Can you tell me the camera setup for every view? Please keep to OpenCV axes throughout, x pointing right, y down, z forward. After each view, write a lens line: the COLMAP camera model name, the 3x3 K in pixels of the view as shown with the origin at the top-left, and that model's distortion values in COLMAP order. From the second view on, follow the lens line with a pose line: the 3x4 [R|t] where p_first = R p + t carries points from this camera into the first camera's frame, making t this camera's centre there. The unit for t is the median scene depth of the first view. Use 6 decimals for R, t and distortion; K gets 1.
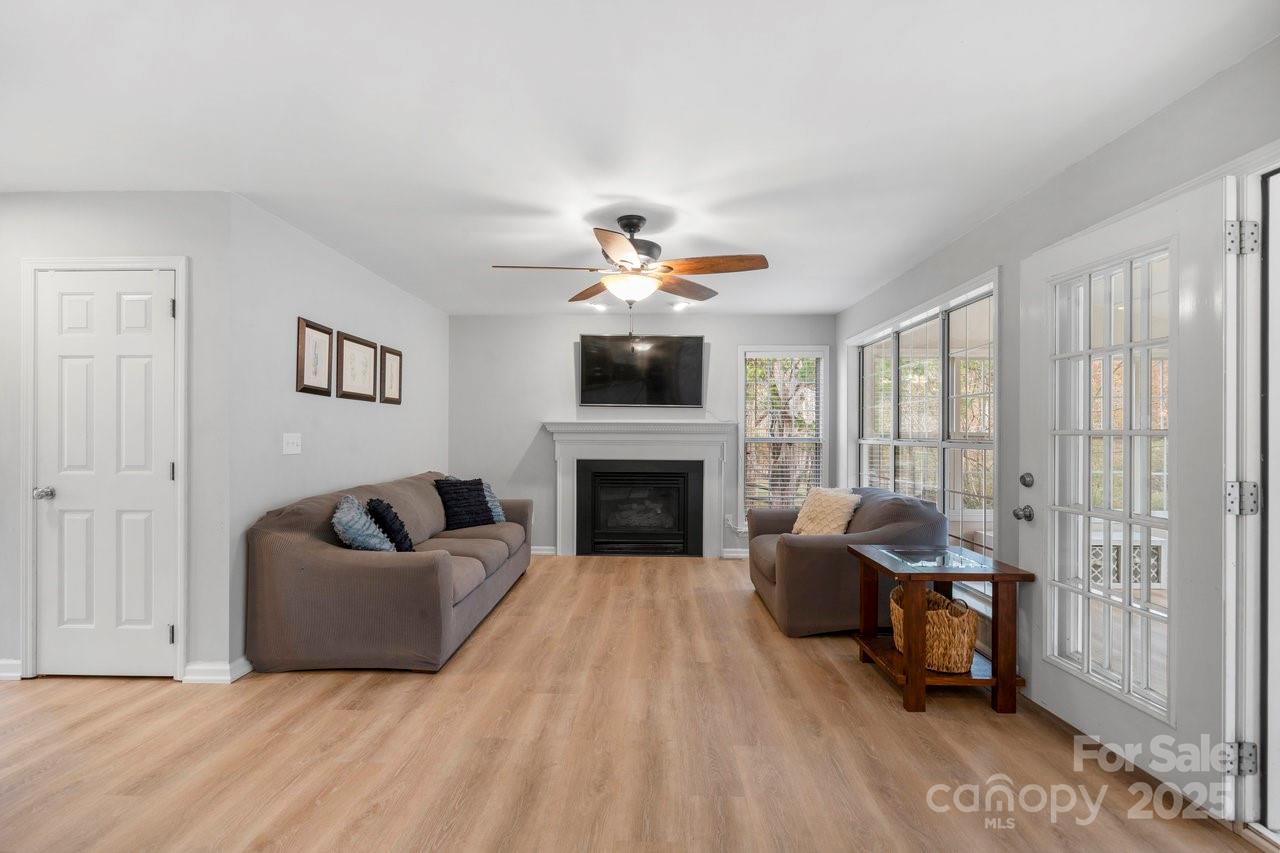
lens RADIAL K [[596.6, 0, 640.0], [0, 596.6, 426.5], [0, 0, 1]] dist [0.000548, 0.000267]
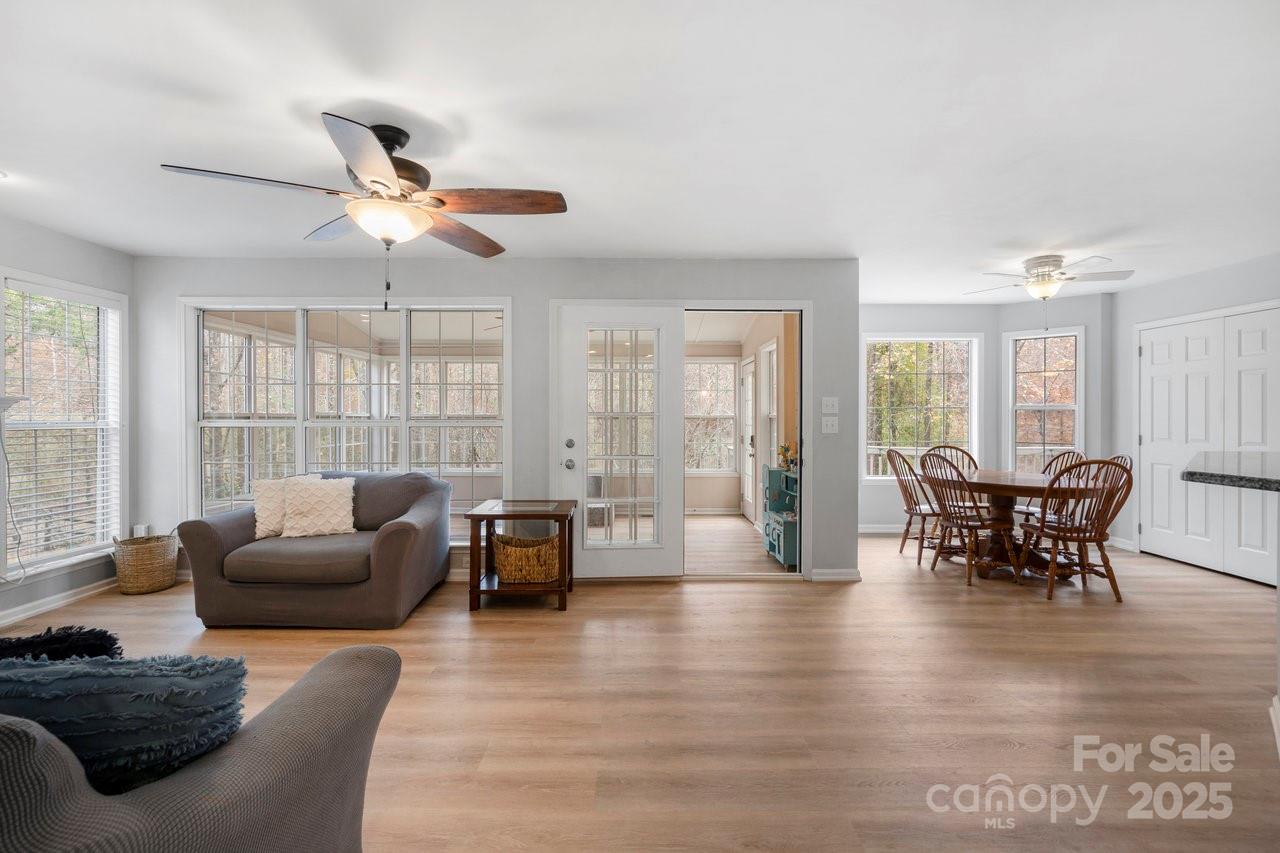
lens RADIAL K [[586.6, 0, 634.7], [0, 586.6, 417.8], [0, 0, 1]] dist [0.000805, 0.000757]
pose [[-0.021053, -0.010753, 0.999721, -0.764612], [-0.011400, 0.999880, 0.010515, 0.001310], [-0.999713, -0.011175, -0.021173, 0.702947]]
